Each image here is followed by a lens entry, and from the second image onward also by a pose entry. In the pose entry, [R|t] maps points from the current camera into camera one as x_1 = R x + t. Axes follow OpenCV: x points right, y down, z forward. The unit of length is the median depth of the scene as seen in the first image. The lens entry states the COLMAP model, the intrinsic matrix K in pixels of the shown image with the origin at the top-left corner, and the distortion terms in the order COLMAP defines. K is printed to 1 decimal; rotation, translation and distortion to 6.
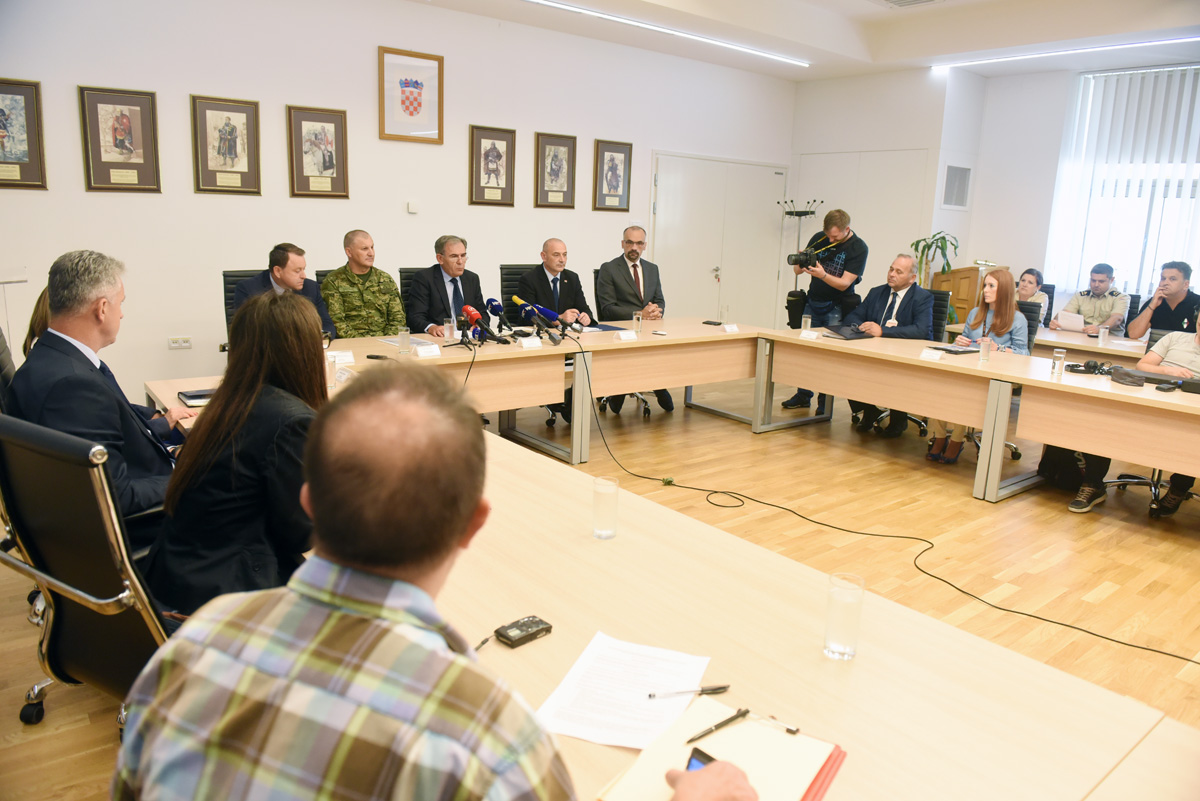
lens RADIAL K [[831.1, 0, 596.9], [0, 831.1, 394.8], [0, 0, 1]] dist [-0.037750, -0.009175]
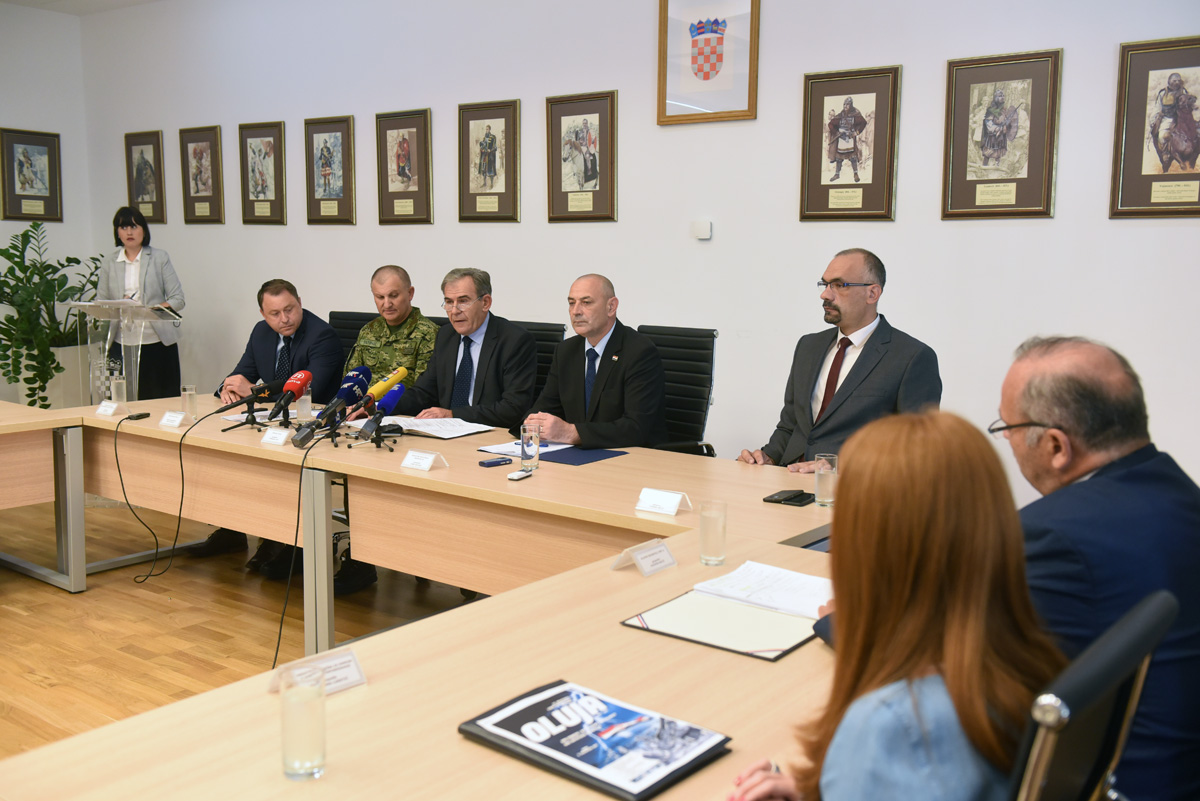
lens RADIAL K [[1168.1, 0, 598.1], [0, 1168.1, 401.5], [0, 0, 1]] dist [0.043016, 0.000000]
pose [[0.243367, 0.095198, -0.965251, 0.650429], [-0.199035, 0.978895, 0.046361, -0.140192], [0.949293, 0.180836, 0.257178, 0.799197]]
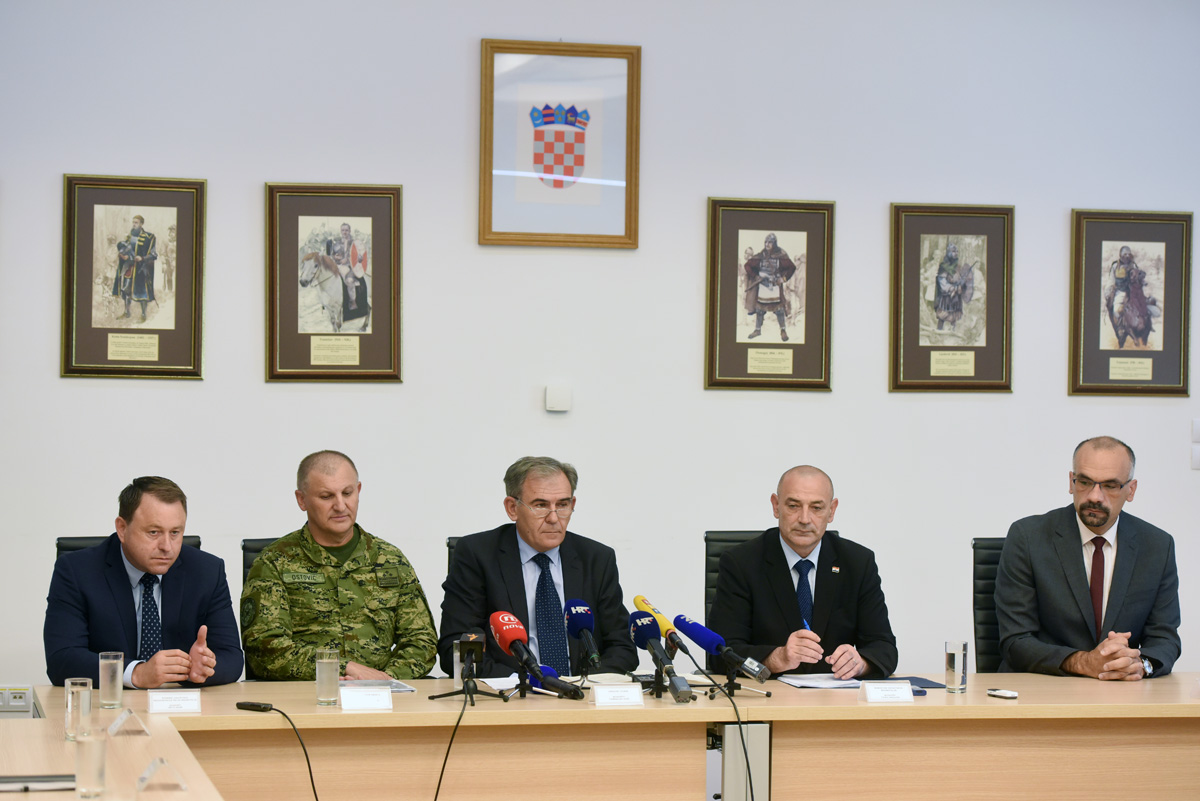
lens RADIAL K [[3008.1, 0, 598.0], [0, 3008.1, 403.5], [0, 0, 1]] dist [0.130350, 0.000000]
pose [[0.911363, -0.023948, -0.410906, 0.460081], [-0.066052, 0.976858, -0.203433, 0.091836], [0.406269, 0.212542, 0.888691, -0.373381]]
